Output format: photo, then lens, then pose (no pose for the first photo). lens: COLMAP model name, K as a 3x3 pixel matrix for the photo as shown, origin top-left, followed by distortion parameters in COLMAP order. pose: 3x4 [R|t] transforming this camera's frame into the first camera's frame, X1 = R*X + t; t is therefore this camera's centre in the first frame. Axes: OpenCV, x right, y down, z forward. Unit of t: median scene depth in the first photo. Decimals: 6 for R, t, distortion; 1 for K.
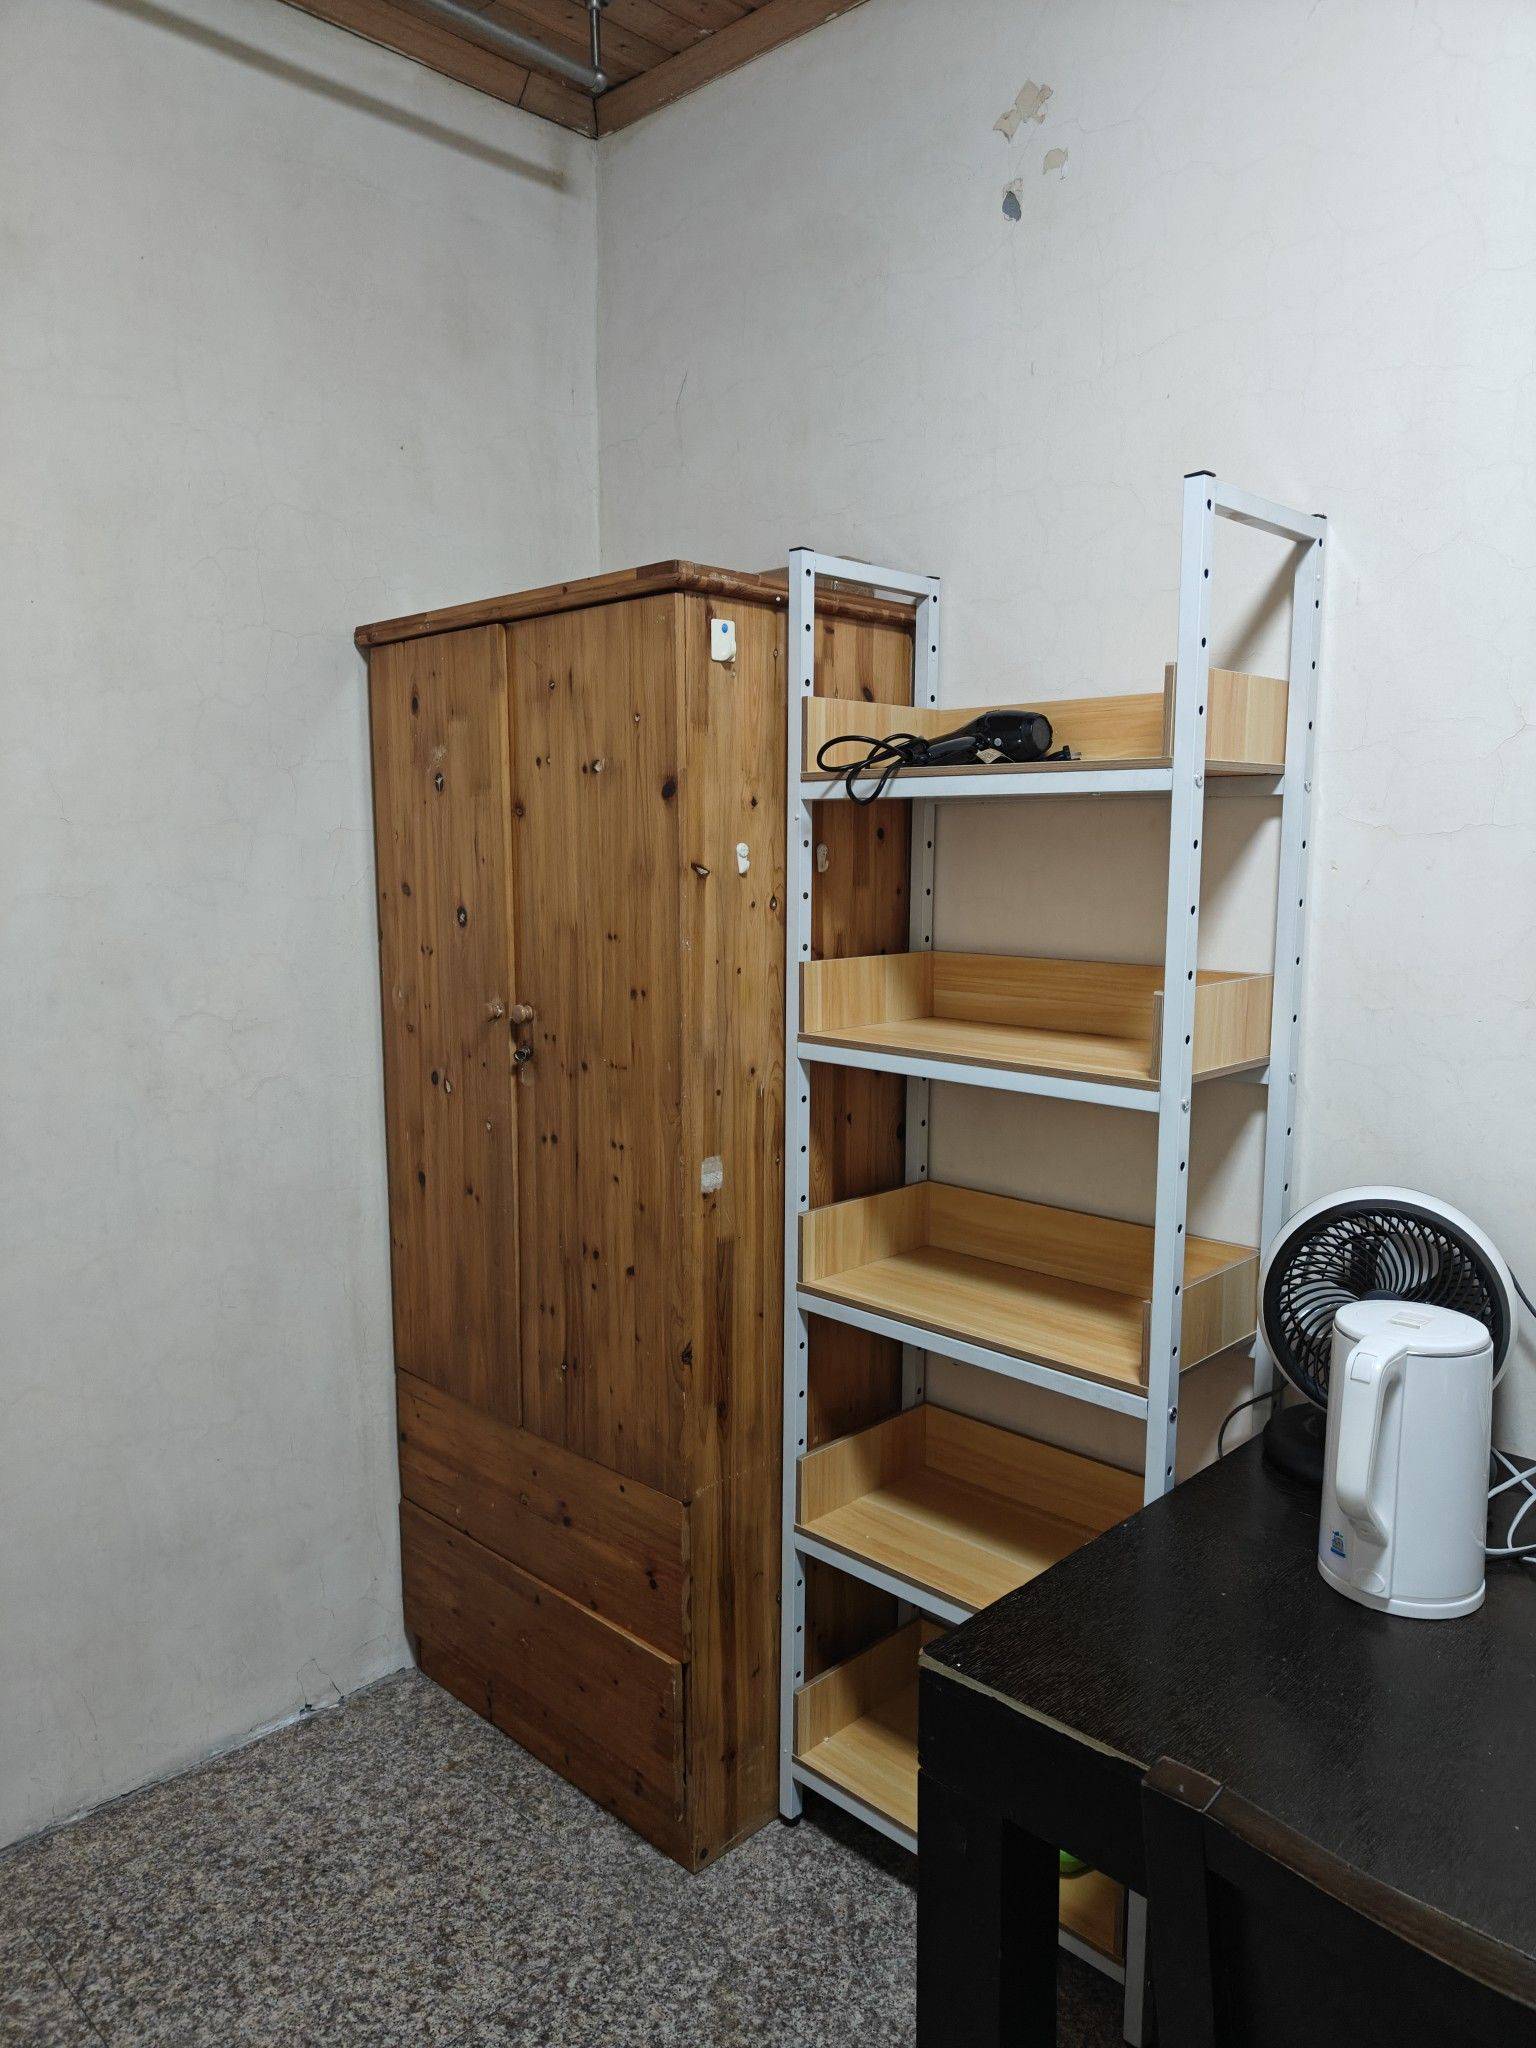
lens RADIAL K [[1424.6, 0, 768.0], [0, 1424.6, 1024.0], [0, 0, 1]] dist [0.034708, -0.034665]
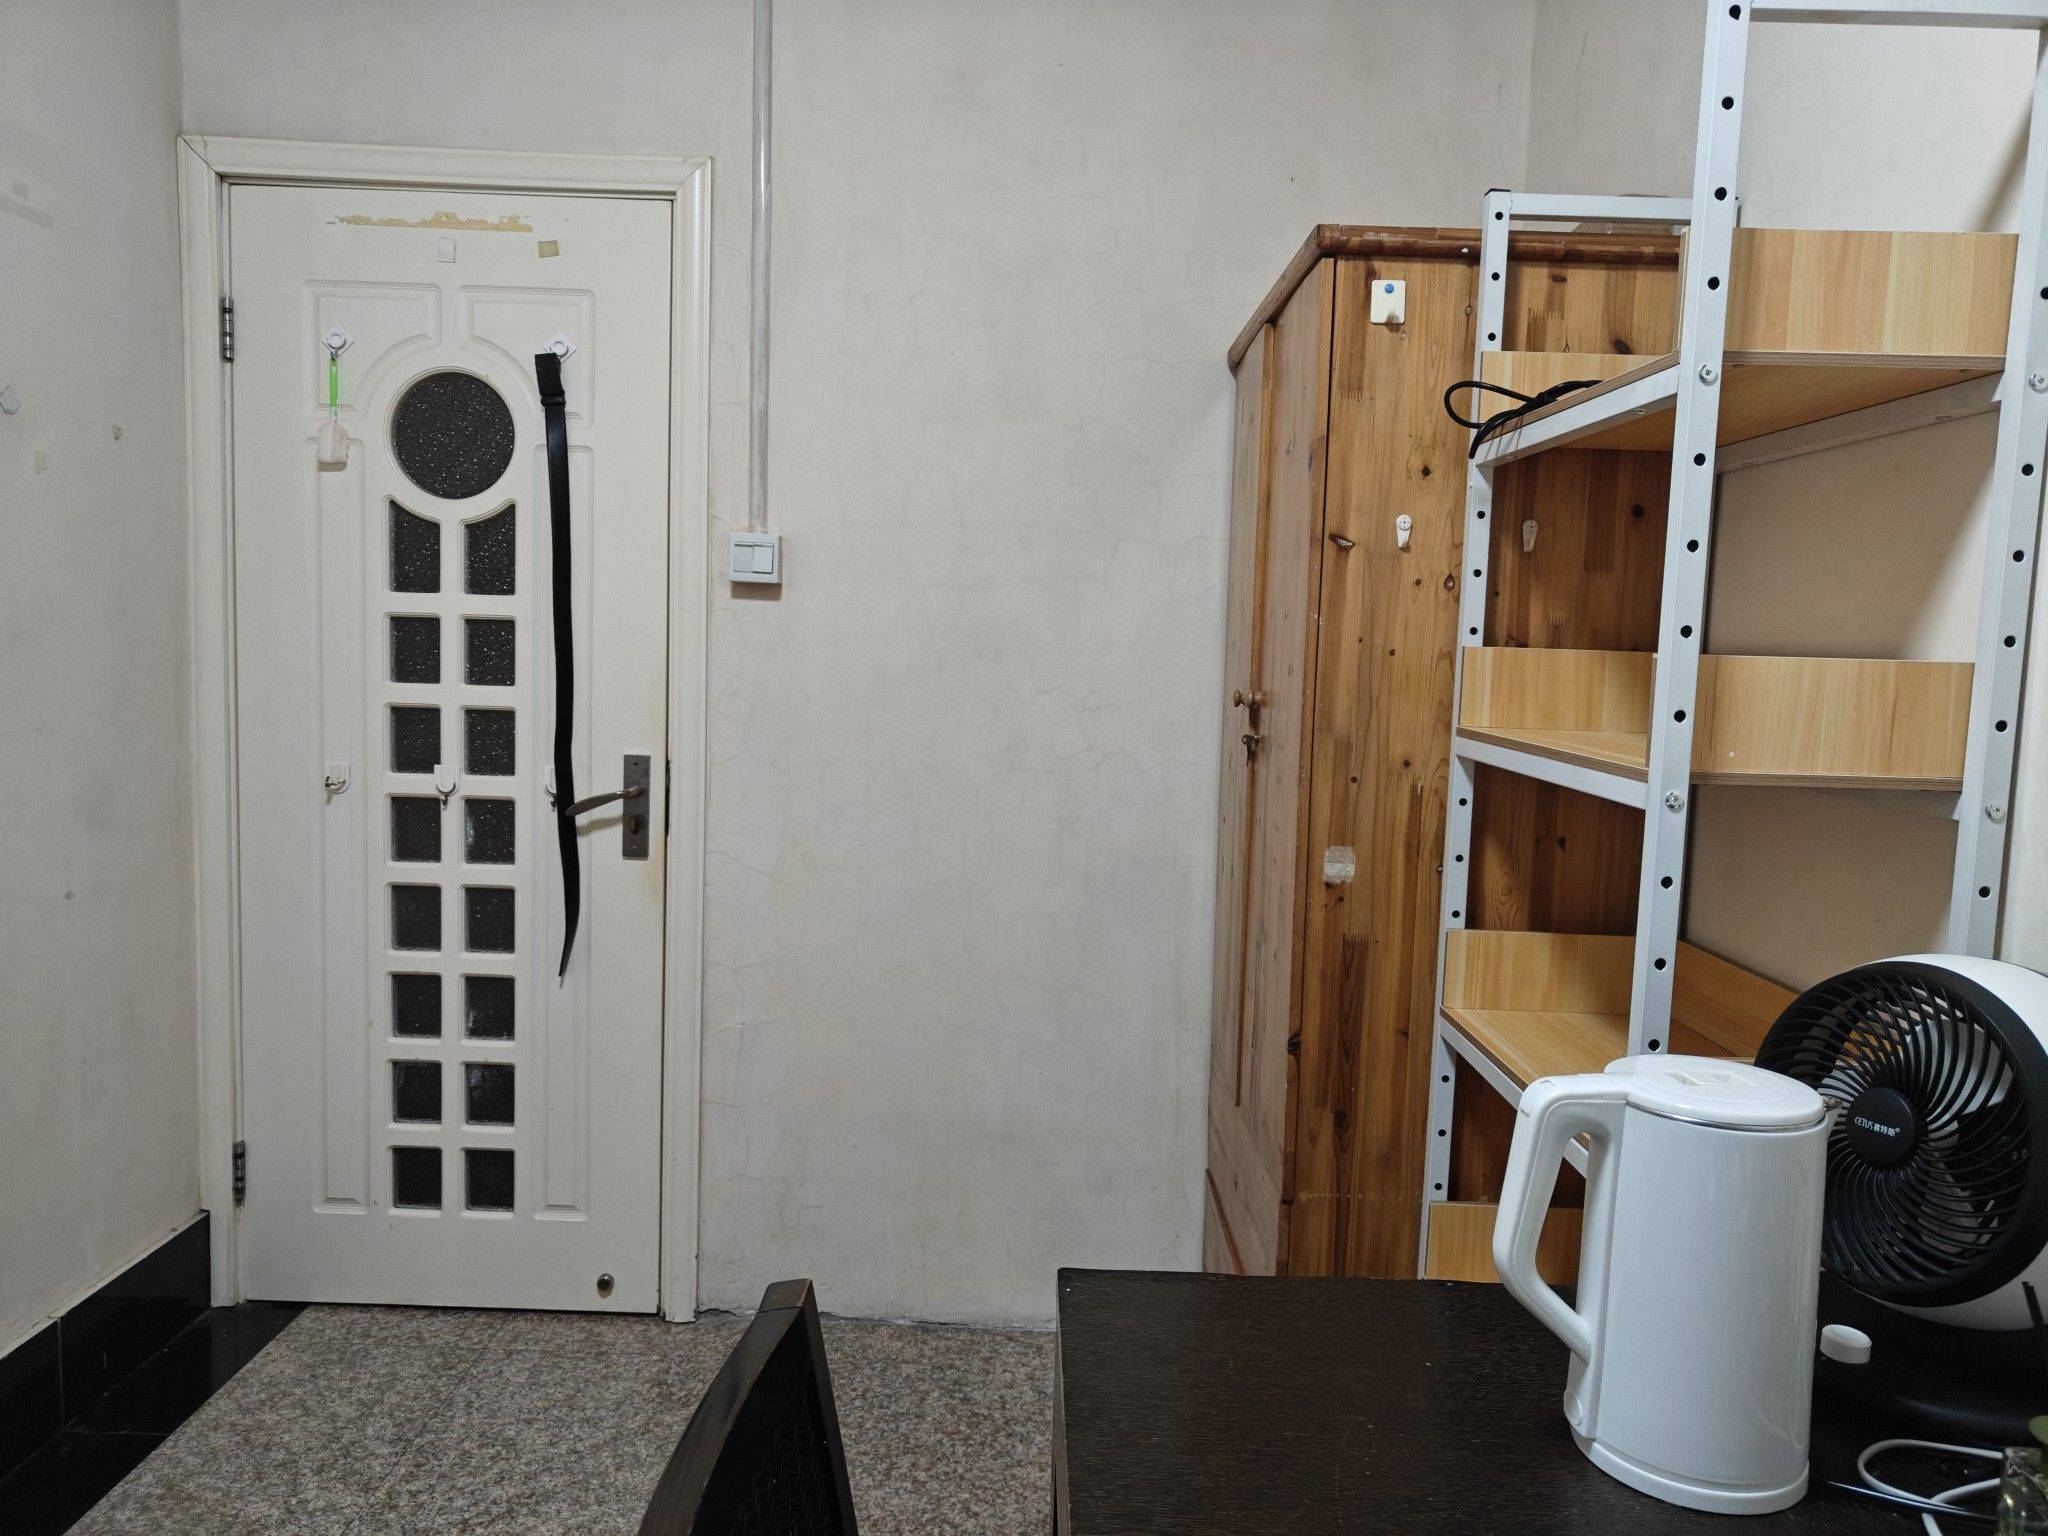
lens RADIAL K [[1453.4, 0, 1024.0], [0, 1453.4, 768.0], [0, 0, 1]] dist [-0.005766, -0.000694]
pose [[0.687469, 0.083684, -0.721376, 0.507398], [-0.119084, 0.992883, 0.001695, 0.065012], [0.716384, 0.084739, 0.692541, 0.175481]]
